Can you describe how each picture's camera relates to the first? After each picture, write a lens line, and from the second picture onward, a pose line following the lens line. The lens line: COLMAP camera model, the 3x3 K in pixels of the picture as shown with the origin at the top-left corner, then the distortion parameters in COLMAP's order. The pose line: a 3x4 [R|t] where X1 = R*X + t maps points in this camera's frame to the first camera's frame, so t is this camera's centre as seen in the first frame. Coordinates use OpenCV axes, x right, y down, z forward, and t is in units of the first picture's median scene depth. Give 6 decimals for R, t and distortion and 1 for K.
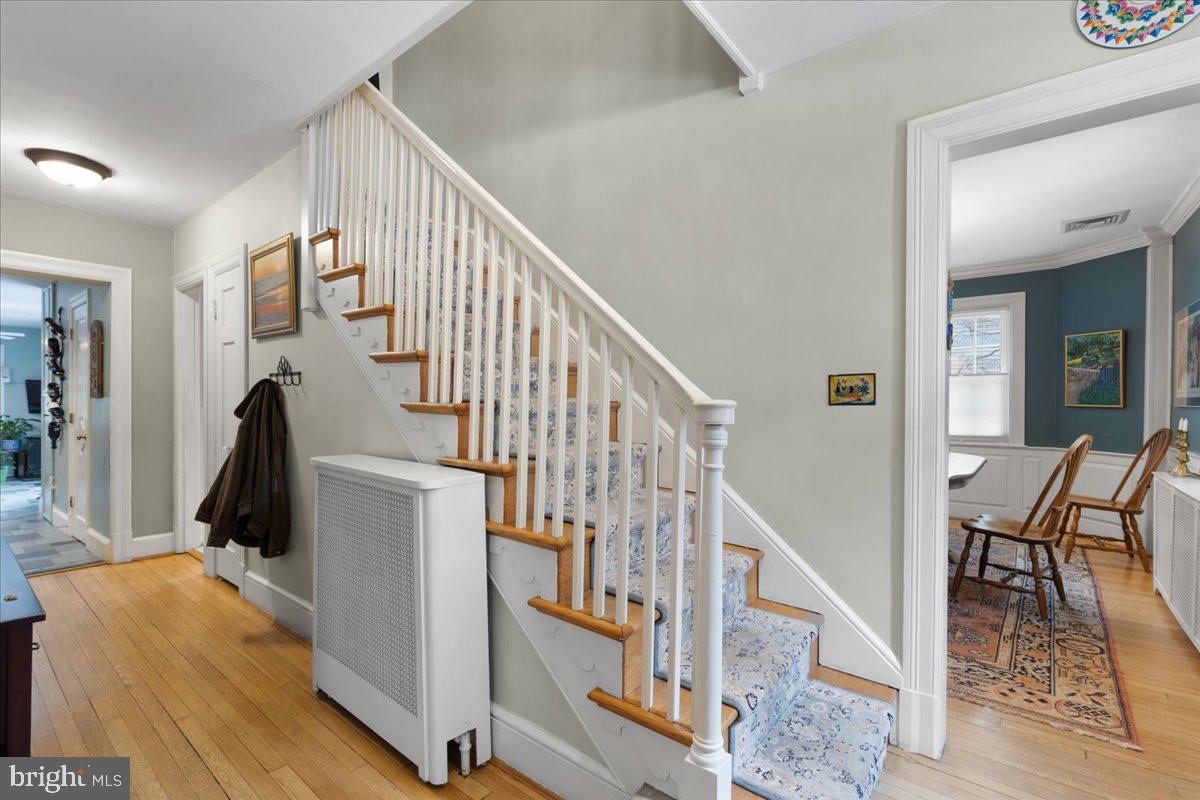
lens RADIAL K [[545.6, 0, 604.6], [0, 545.6, 403.3], [0, 0, 1]] dist [0.009820, -0.000034]
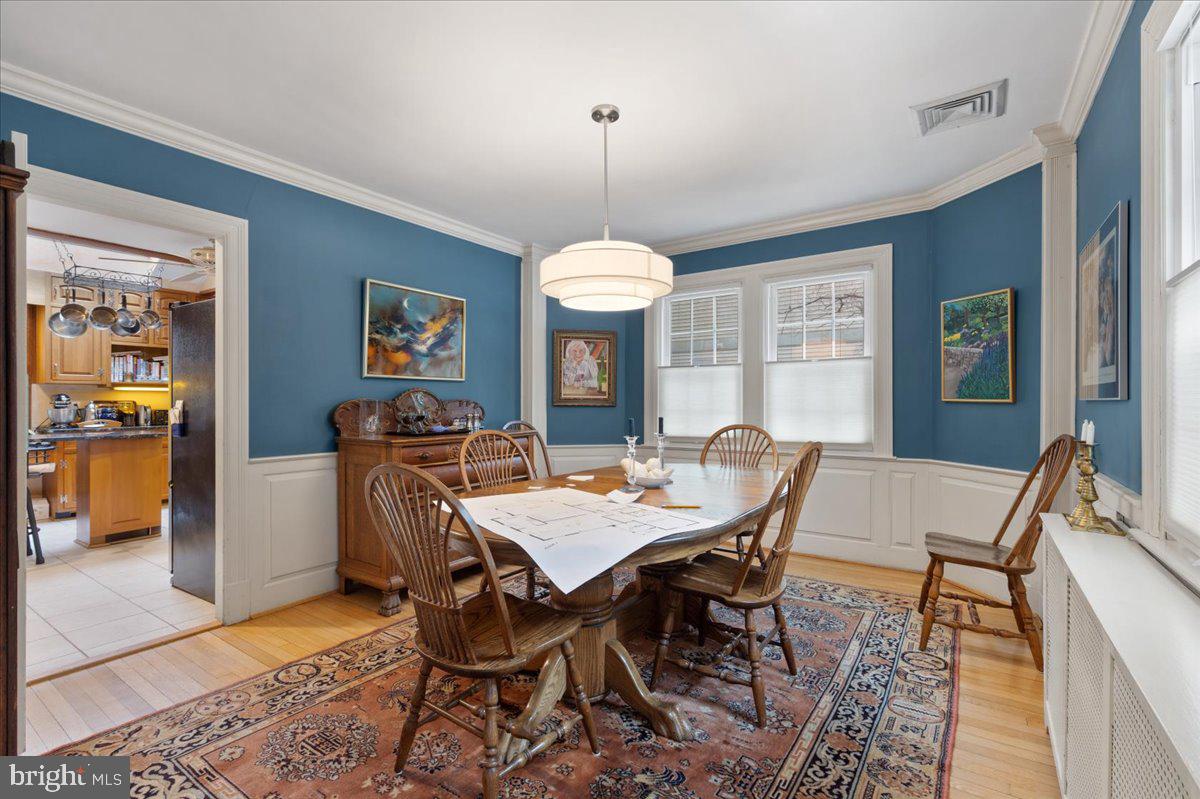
lens RADIAL K [[545.6, 0, 602.1], [0, 545.6, 400.7], [0, 0, 1]] dist [0.009820, -0.000034]
pose [[0.997604, -0.006595, 0.068861, 0.388685], [0.006909, 0.999967, -0.004319, 0.005010], [-0.068831, 0.004784, 0.997617, 0.357779]]
